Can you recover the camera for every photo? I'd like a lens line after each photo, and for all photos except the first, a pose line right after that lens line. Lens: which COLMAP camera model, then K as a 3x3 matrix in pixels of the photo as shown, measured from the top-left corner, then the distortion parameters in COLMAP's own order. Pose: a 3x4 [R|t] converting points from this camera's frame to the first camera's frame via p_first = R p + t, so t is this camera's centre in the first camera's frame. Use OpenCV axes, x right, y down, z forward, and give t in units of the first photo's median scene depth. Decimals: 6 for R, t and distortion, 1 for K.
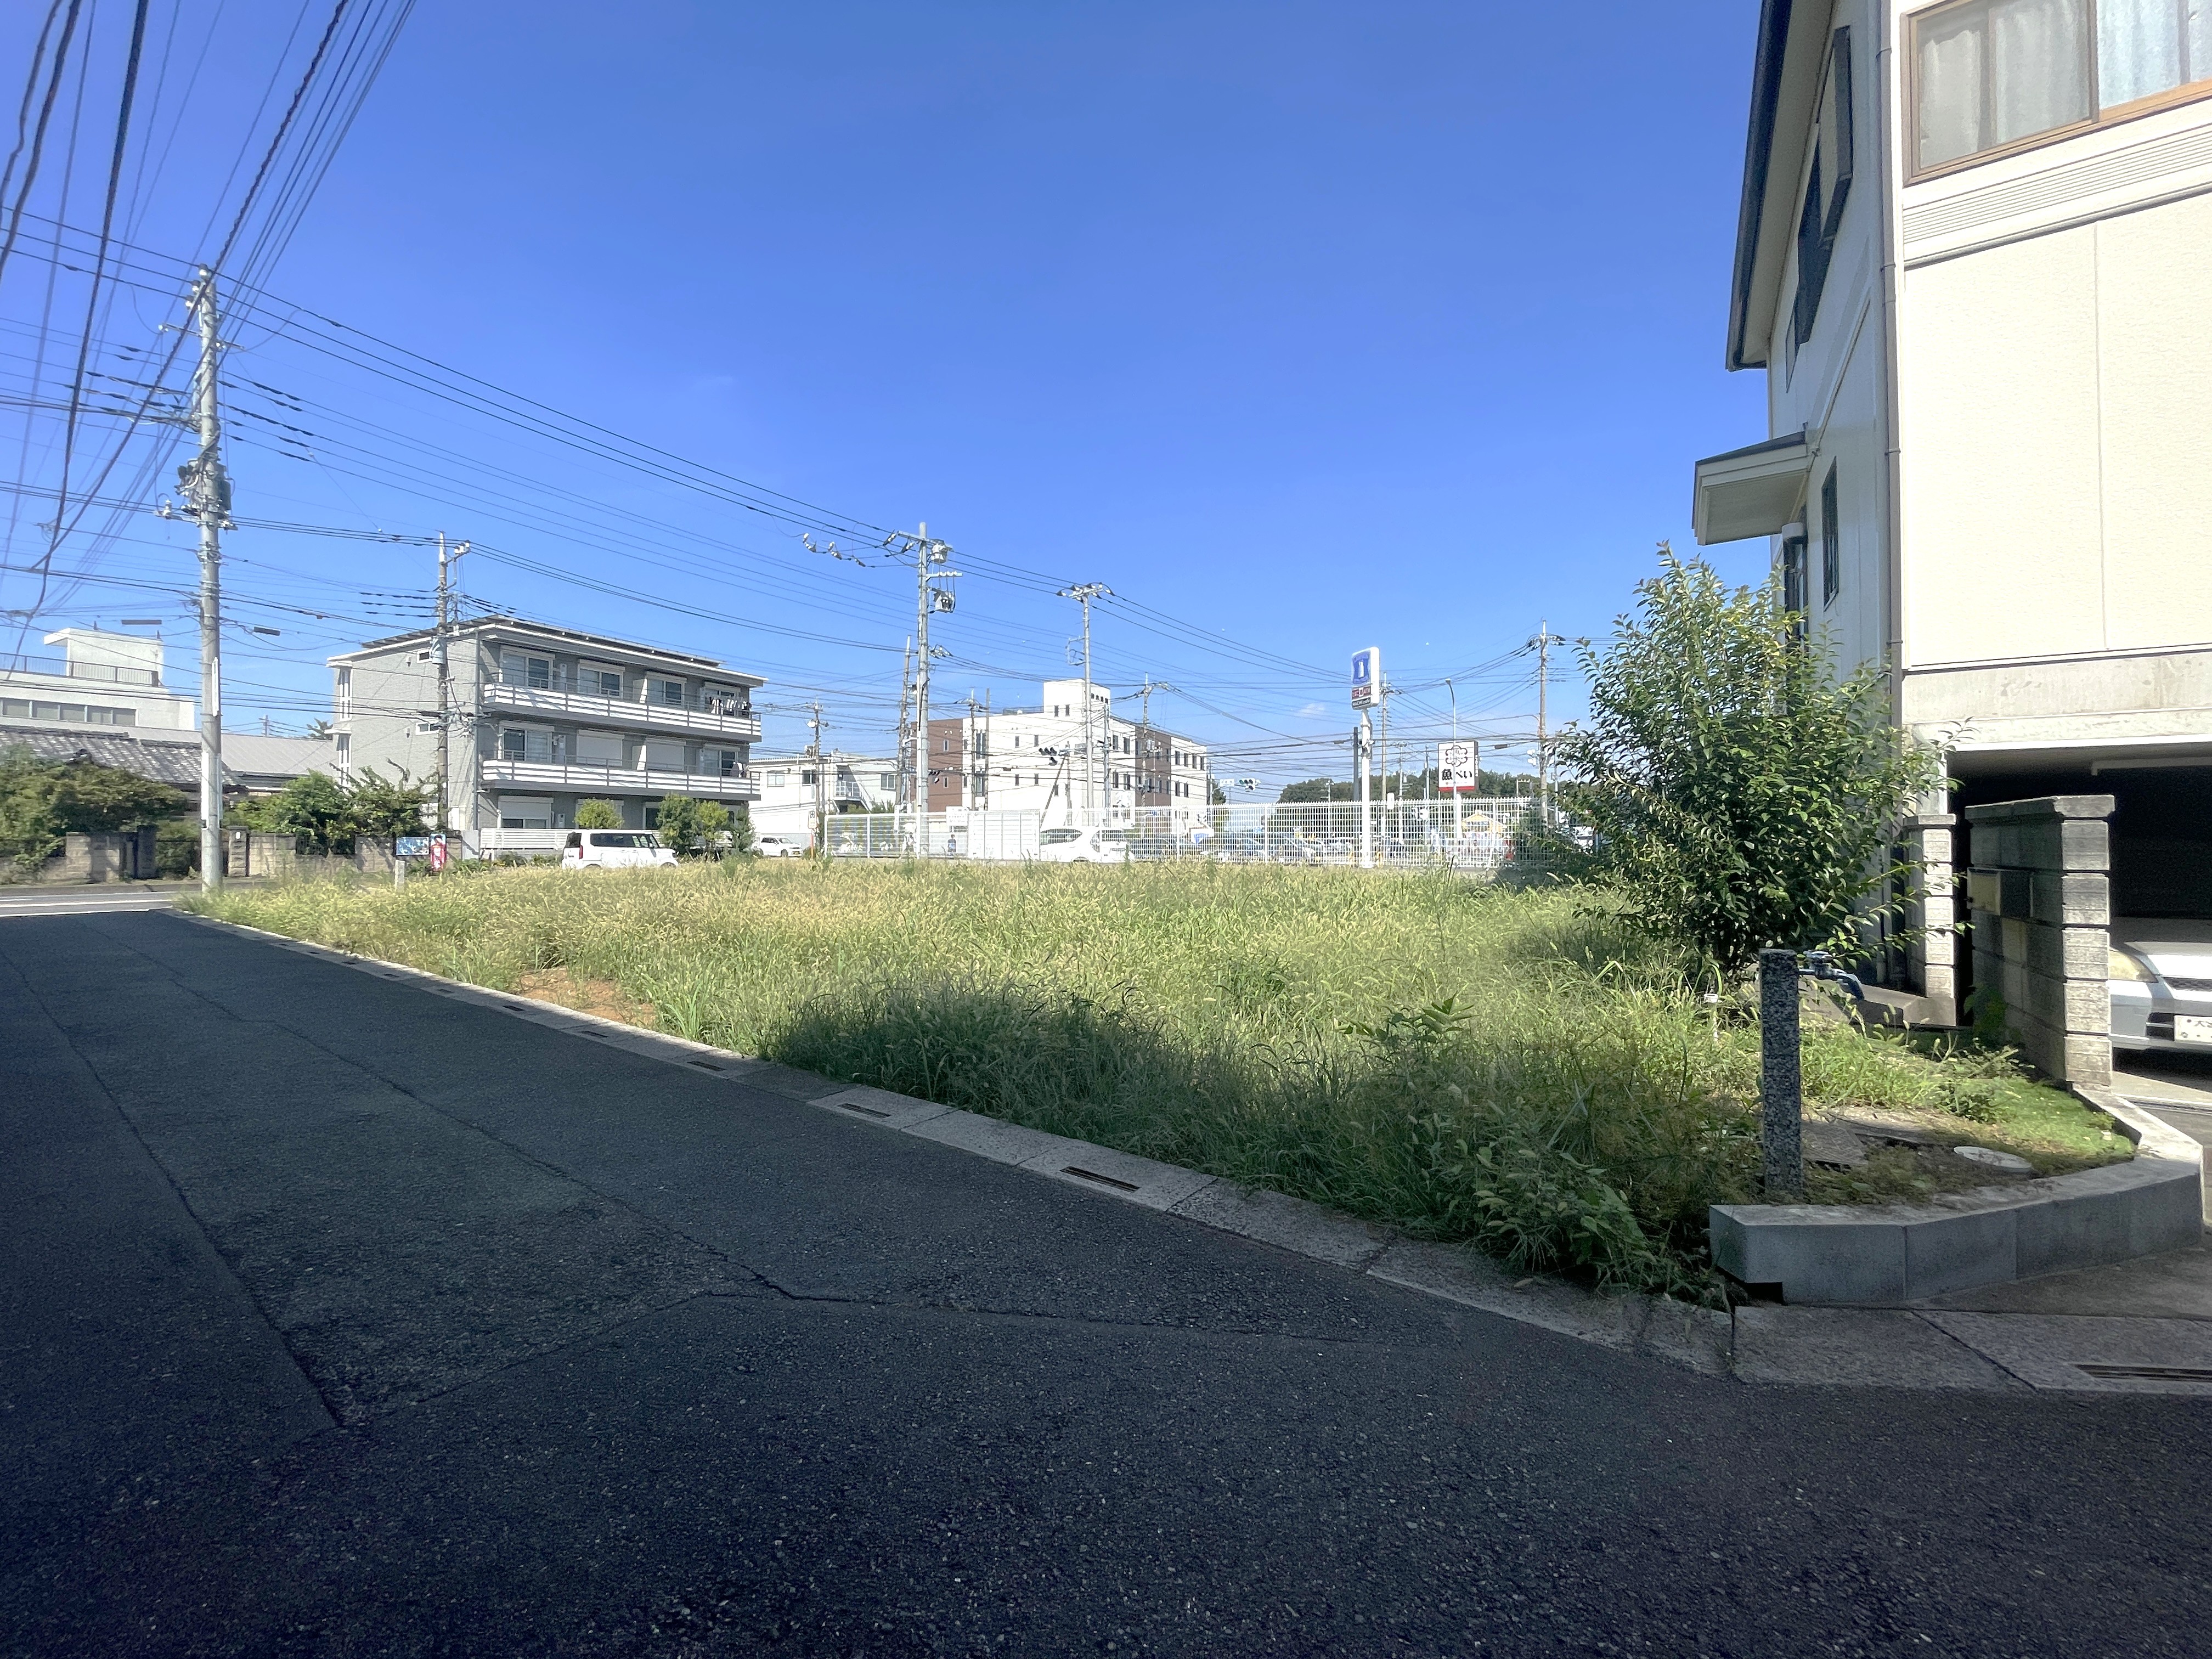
lens RADIAL K [[893.2, 0, 1115.2], [0, 893.2, 835.7], [0, 0, 1]] dist [-0.003032, -0.000053]
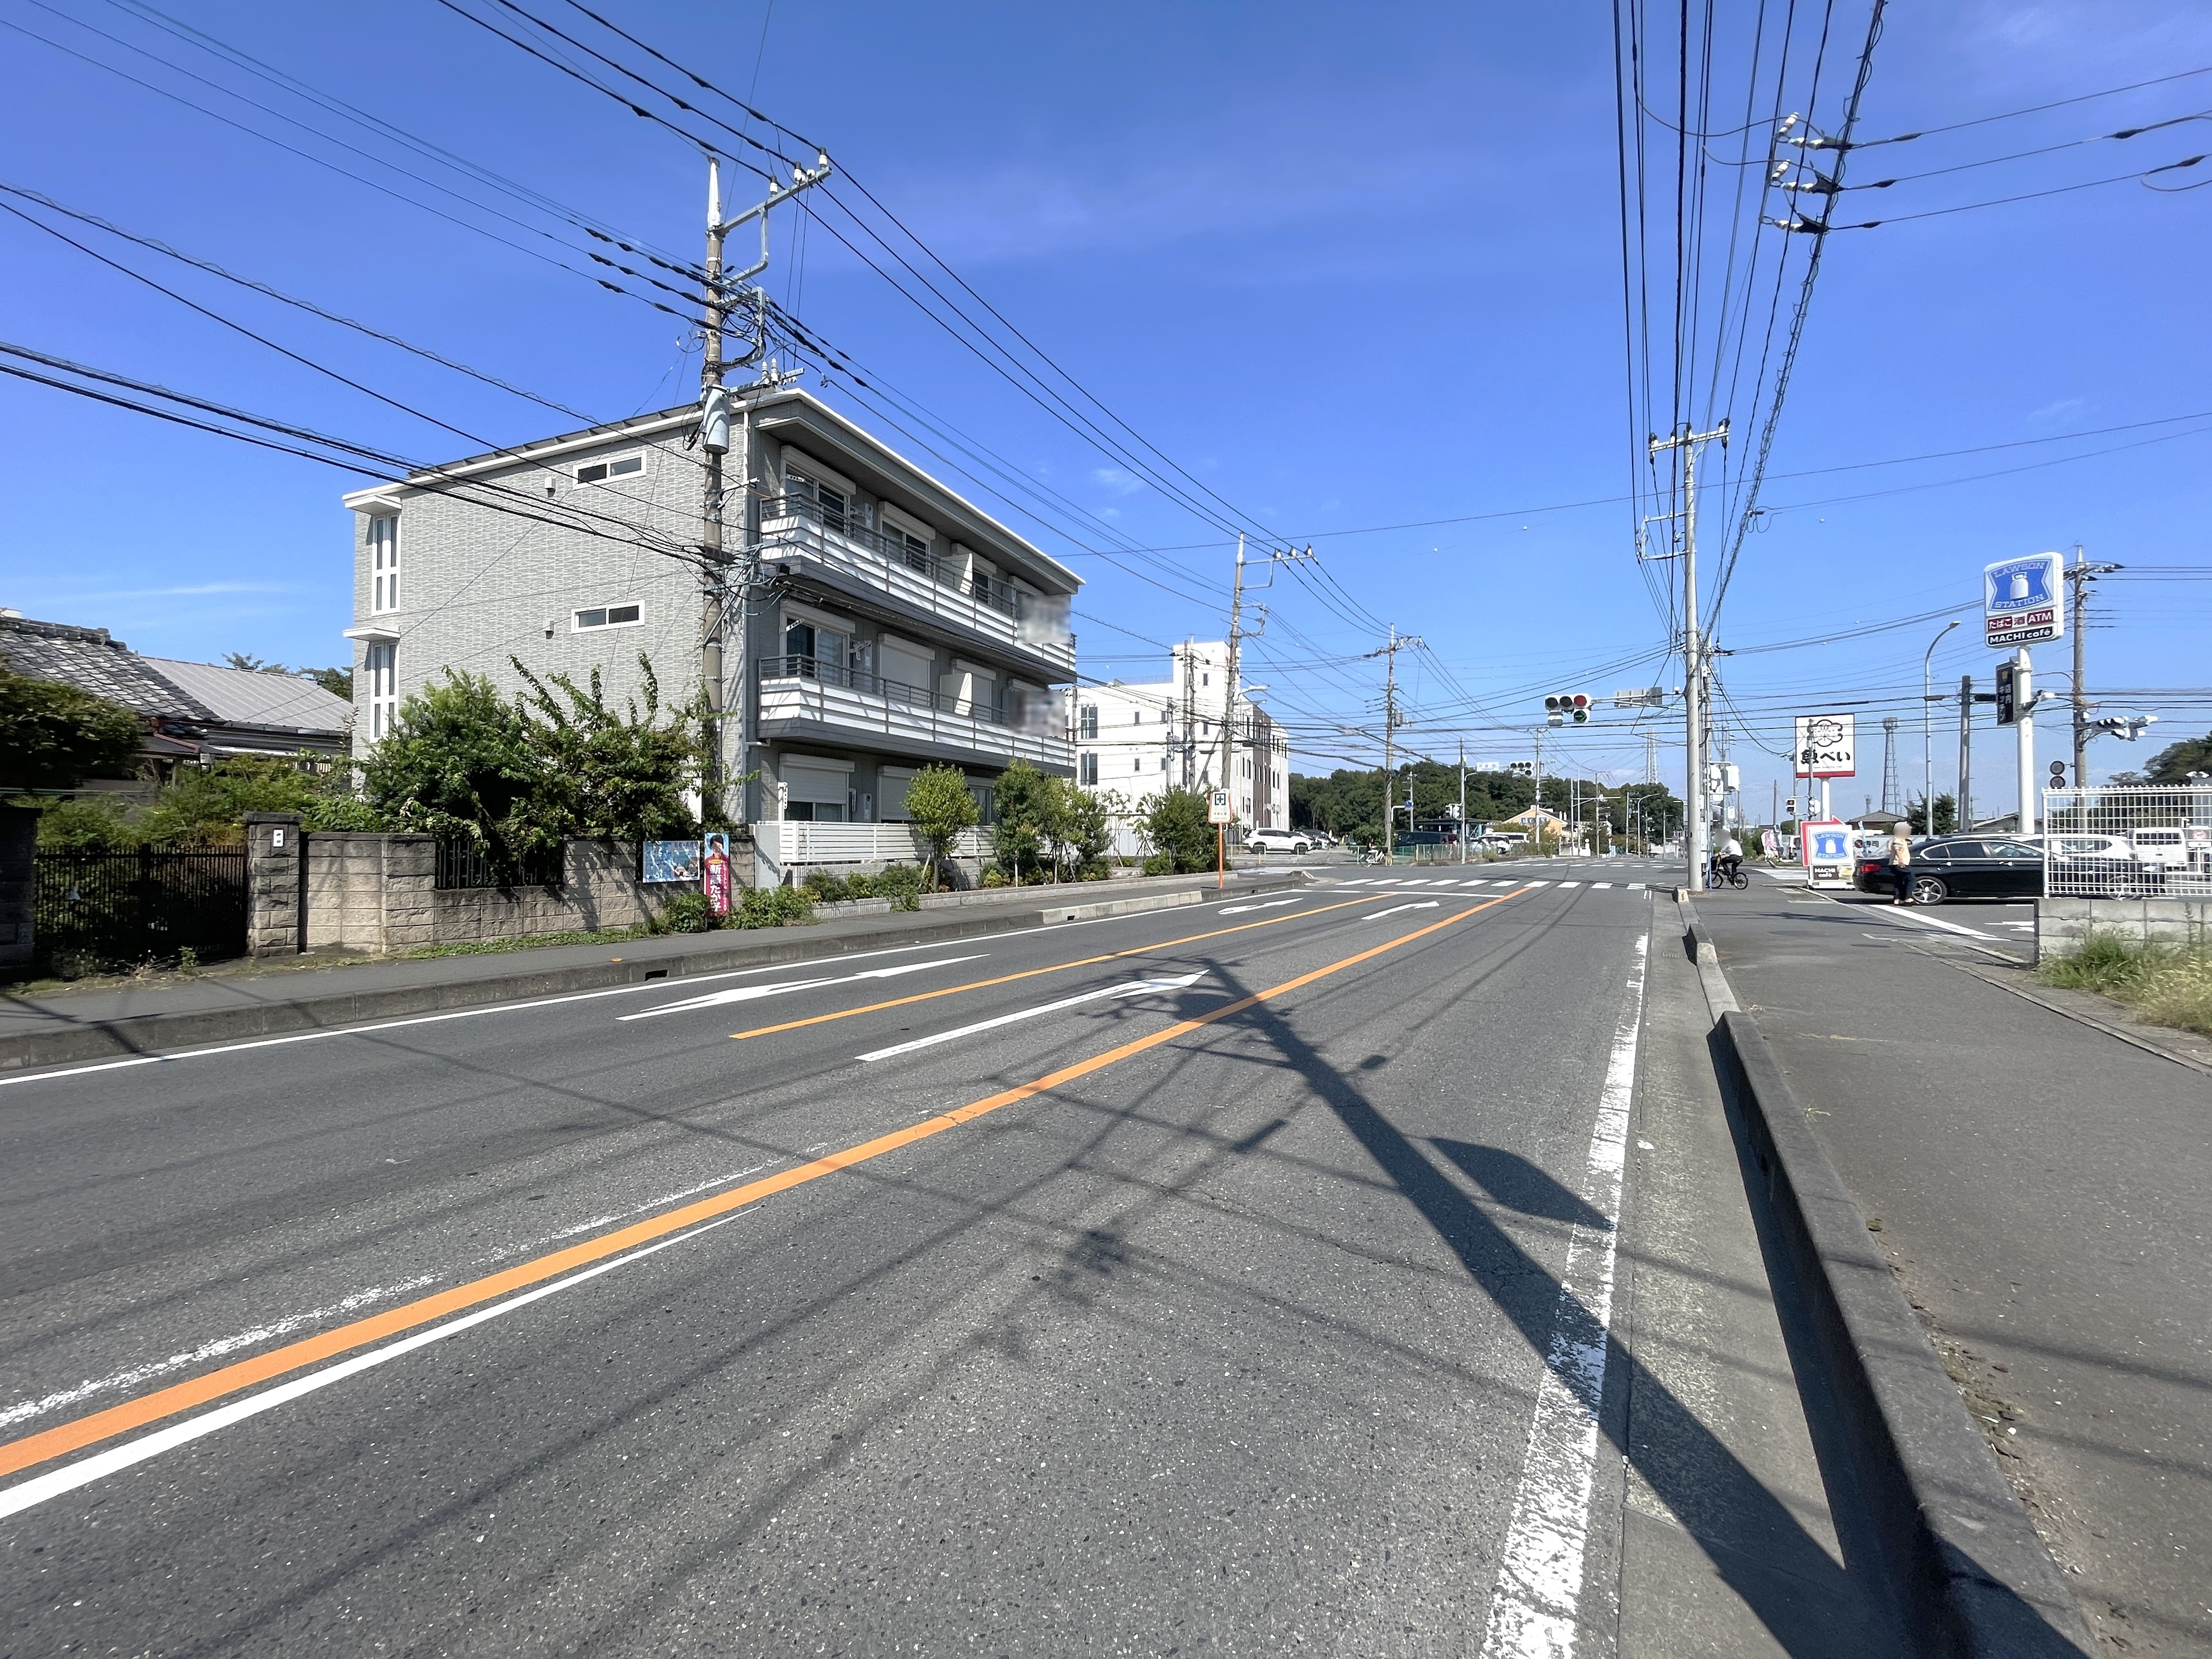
lens RADIAL K [[893.2, 0, 1109.0], [0, 893.2, 830.7], [0, 0, 1]] dist [-0.003032, -0.000053]
pose [[0.994860, 0.003578, 0.101200, -0.572147], [-0.003672, 0.999993, 0.000738, -0.003735], [-0.101197, -0.001106, 0.994866, 0.506913]]
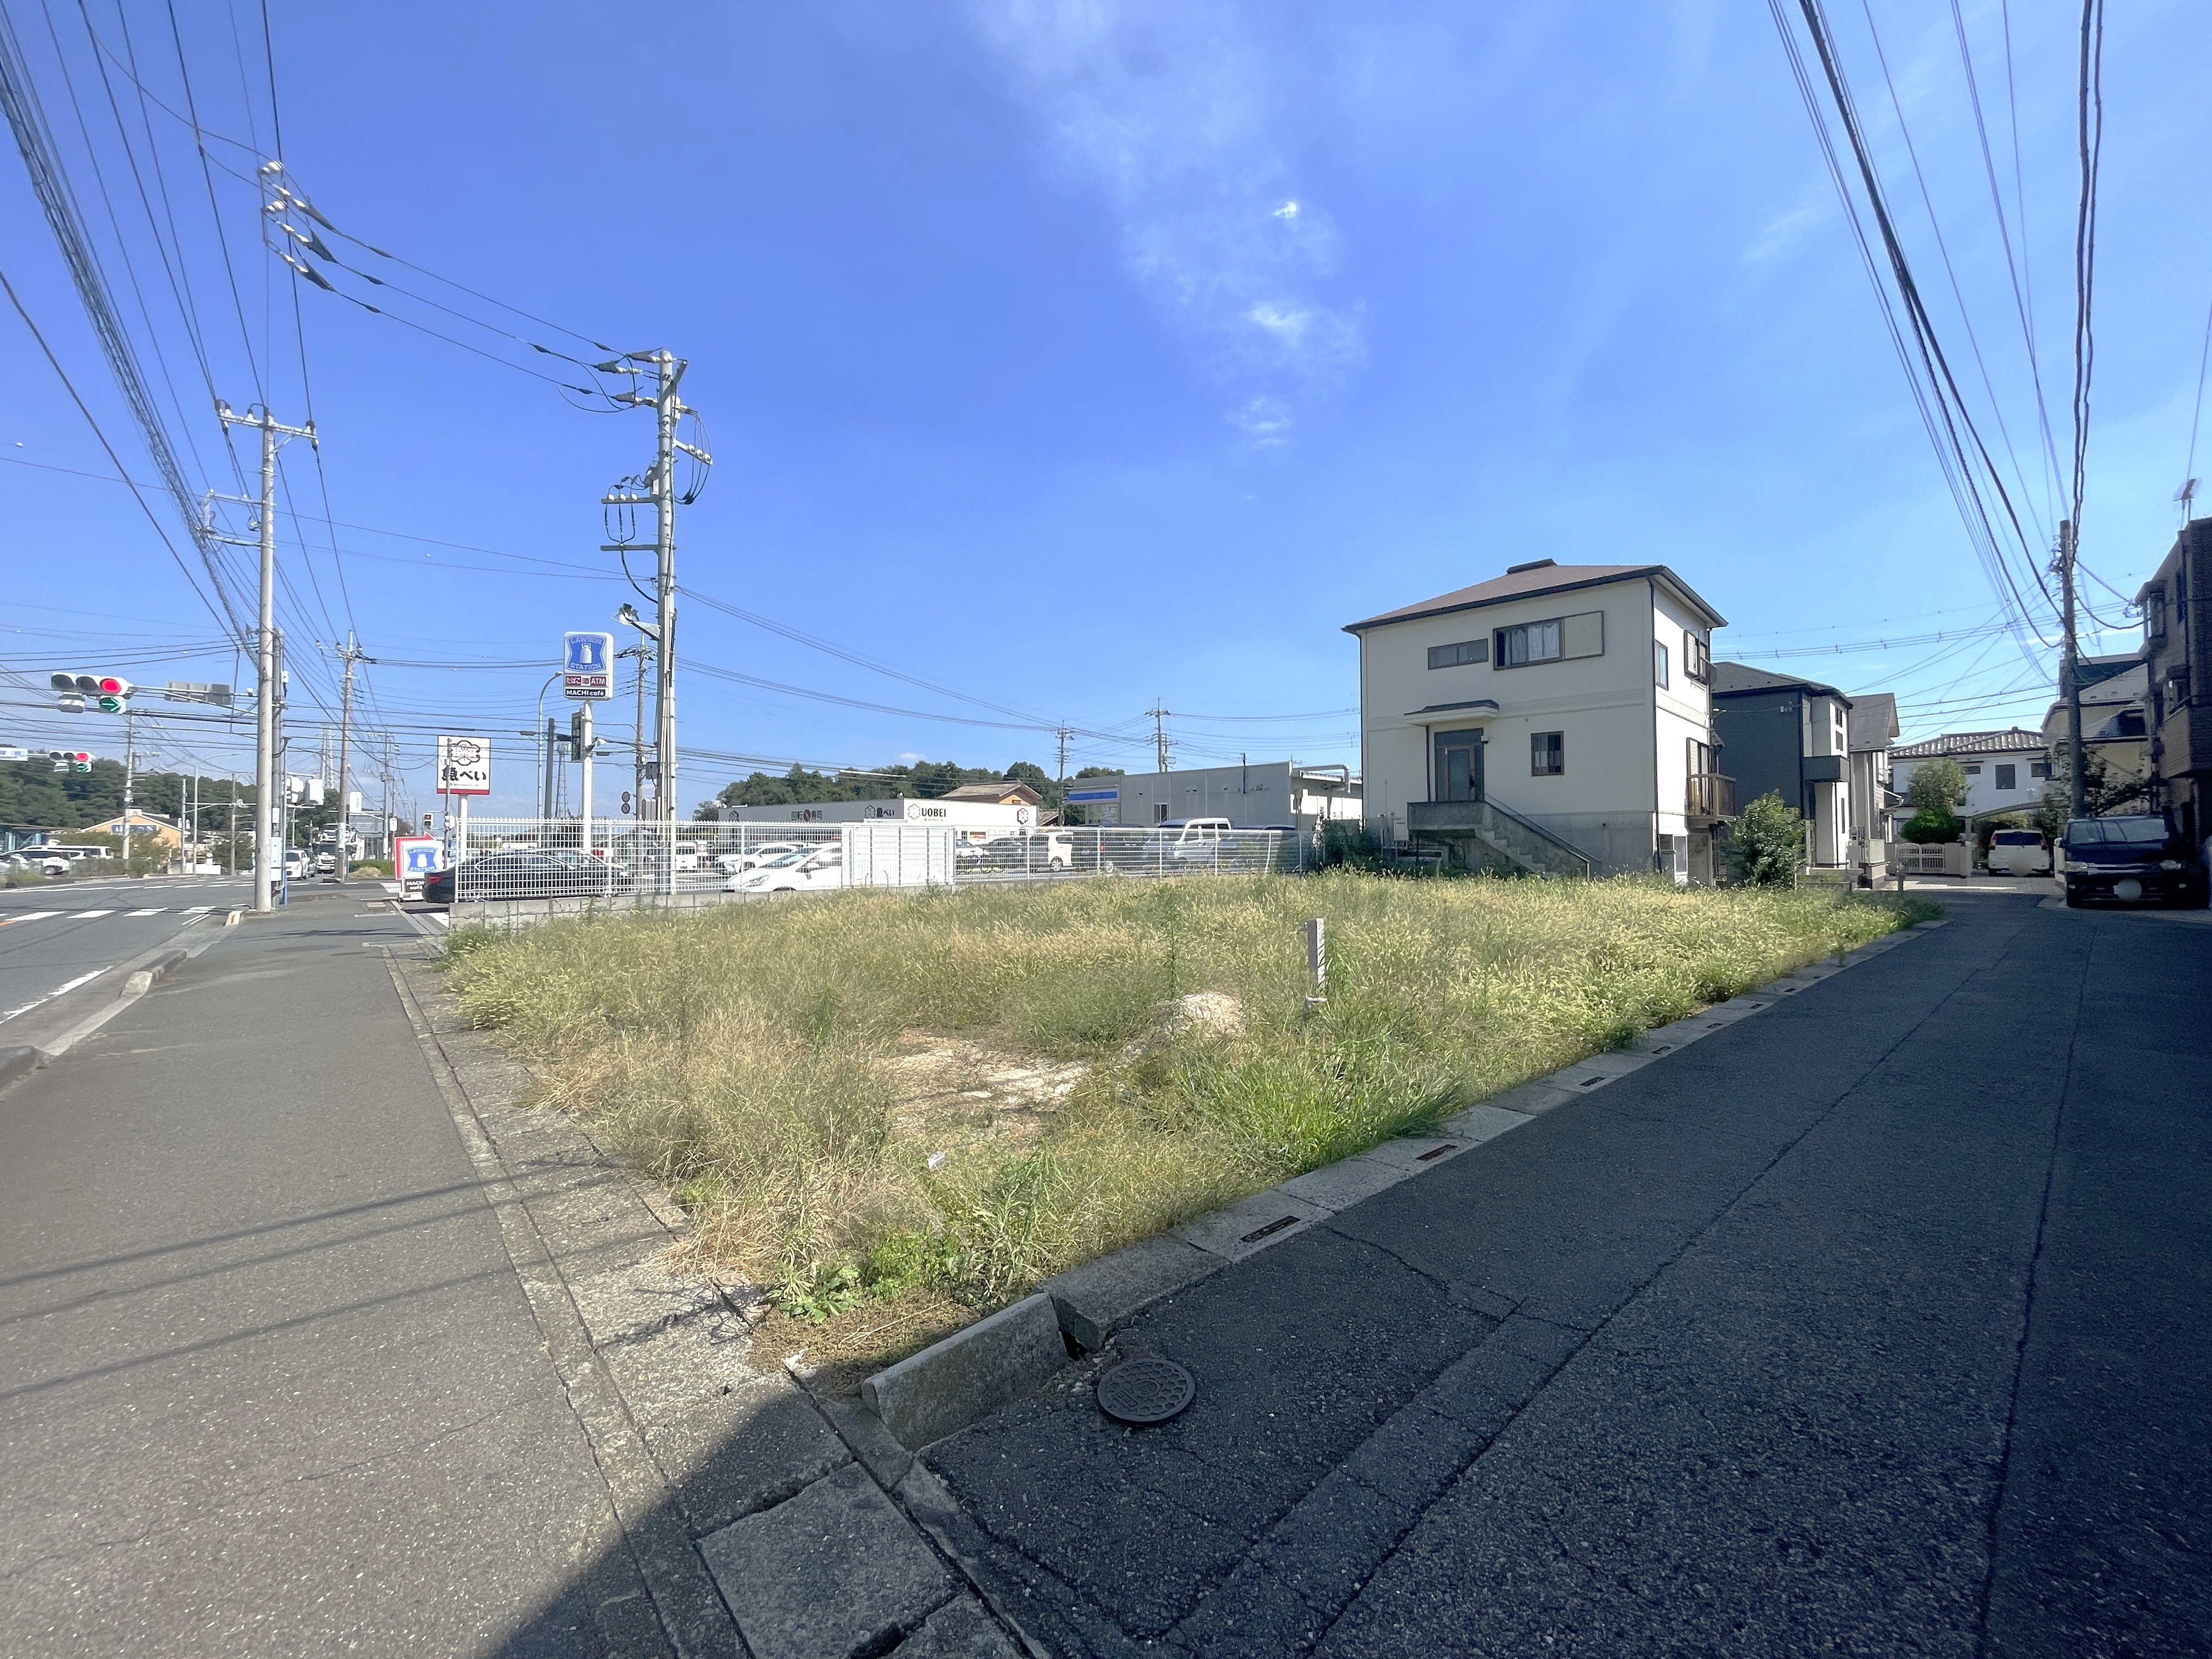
lens RADIAL K [[893.2, 0, 1106.1], [0, 893.2, 826.3], [0, 0, 1]] dist [-0.003032, -0.000053]
pose [[0.213943, 0.023316, 0.976568, -0.545030], [-0.004768, 0.999728, -0.022824, -0.007792], [-0.976834, 0.000227, 0.213996, 0.416682]]
